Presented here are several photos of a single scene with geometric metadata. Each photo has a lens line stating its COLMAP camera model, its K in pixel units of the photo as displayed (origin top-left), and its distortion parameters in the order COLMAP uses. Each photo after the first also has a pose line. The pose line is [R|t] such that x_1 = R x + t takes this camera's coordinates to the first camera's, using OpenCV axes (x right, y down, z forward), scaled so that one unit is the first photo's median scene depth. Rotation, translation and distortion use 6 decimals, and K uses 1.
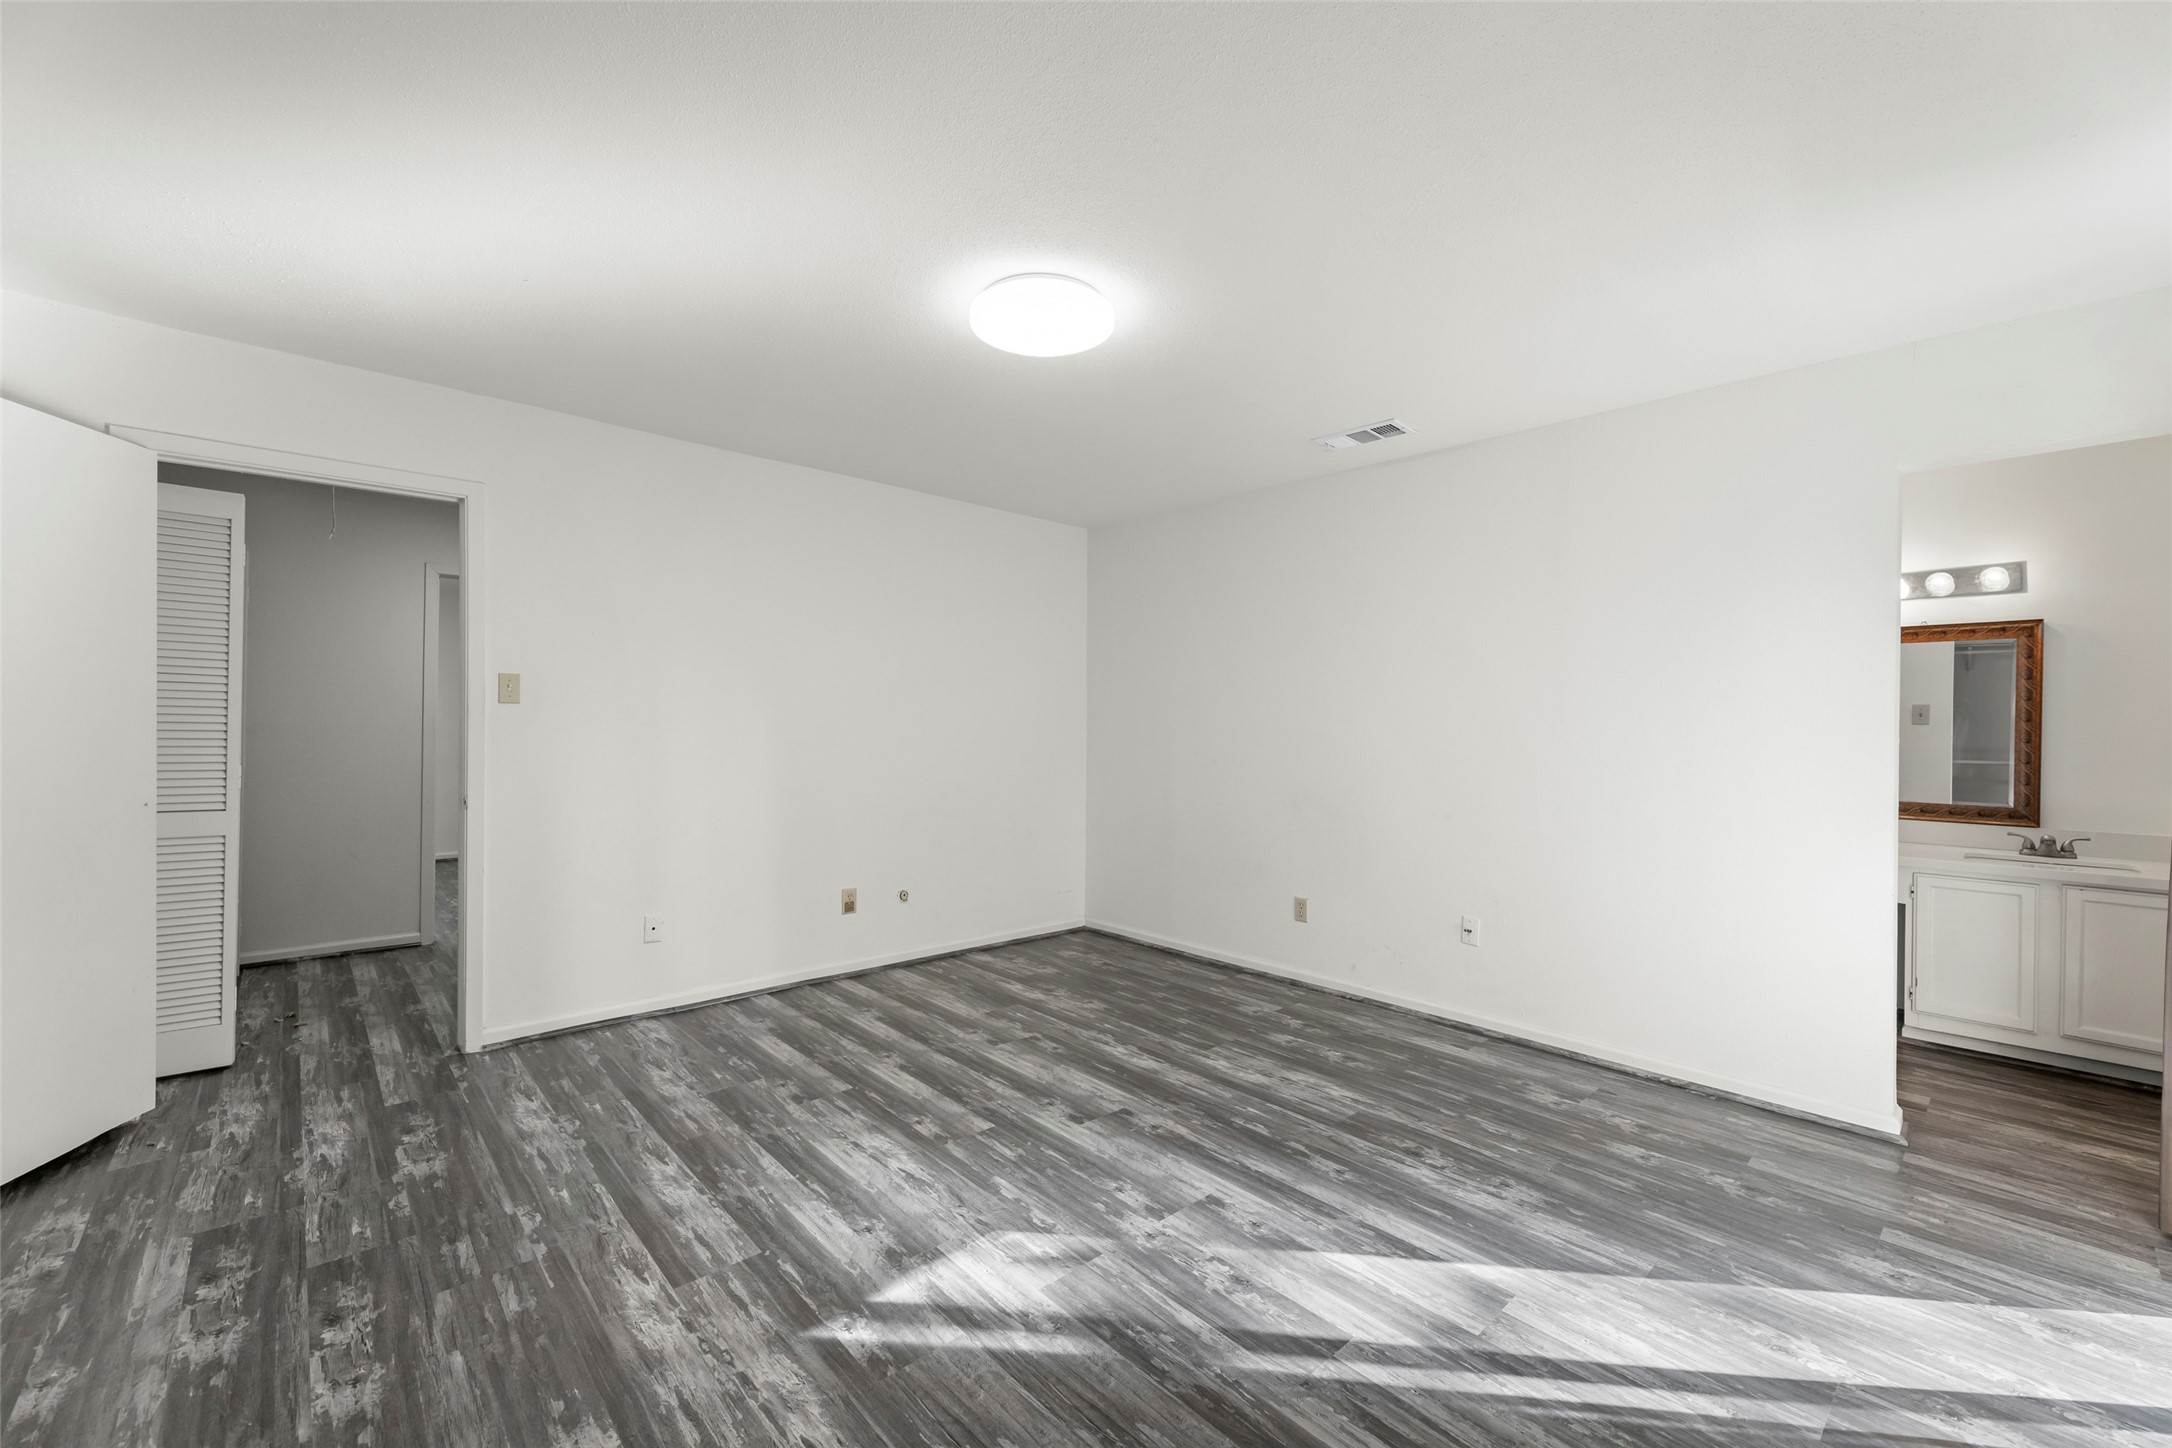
lens RADIAL K [[882.1, 0, 1076.9], [0, 882.1, 719.7], [0, 0, 1]] dist [0.006261, -0.000623]
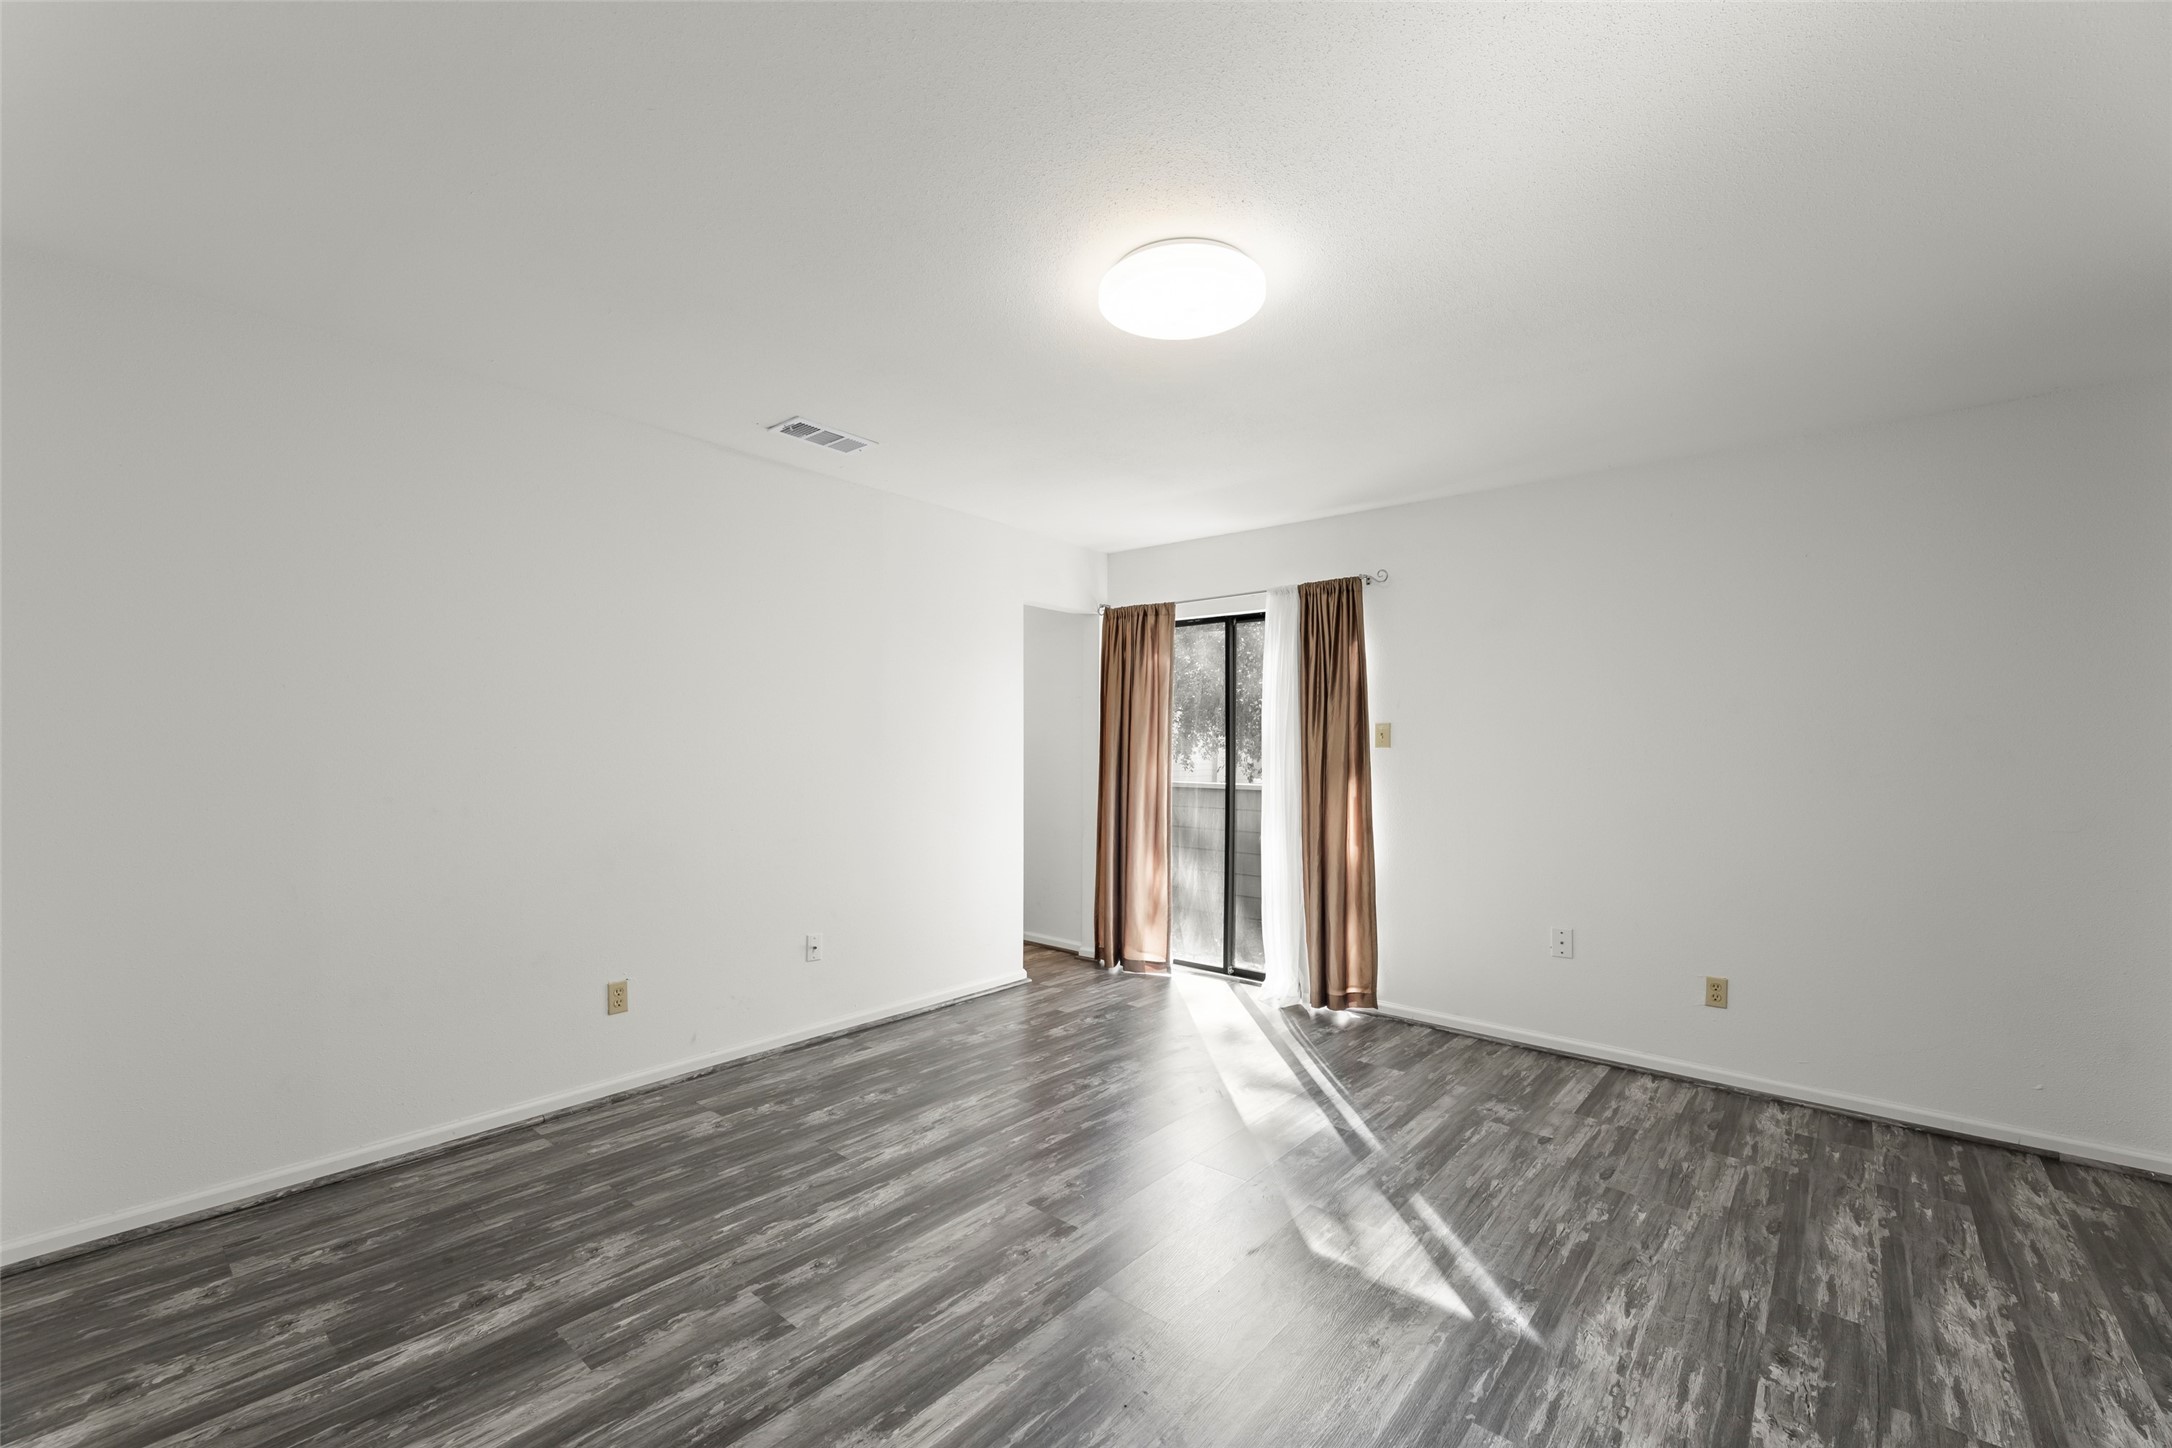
lens RADIAL K [[882.1, 0, 1079.4], [0, 882.1, 738.0], [0, 0, 1]] dist [0.006261, -0.000623]
pose [[-0.126120, 0.000662, 0.992015, -0.795672], [-0.014430, 0.999893, -0.002501, -0.012723], [-0.991910, -0.014631, -0.126097, 1.047327]]
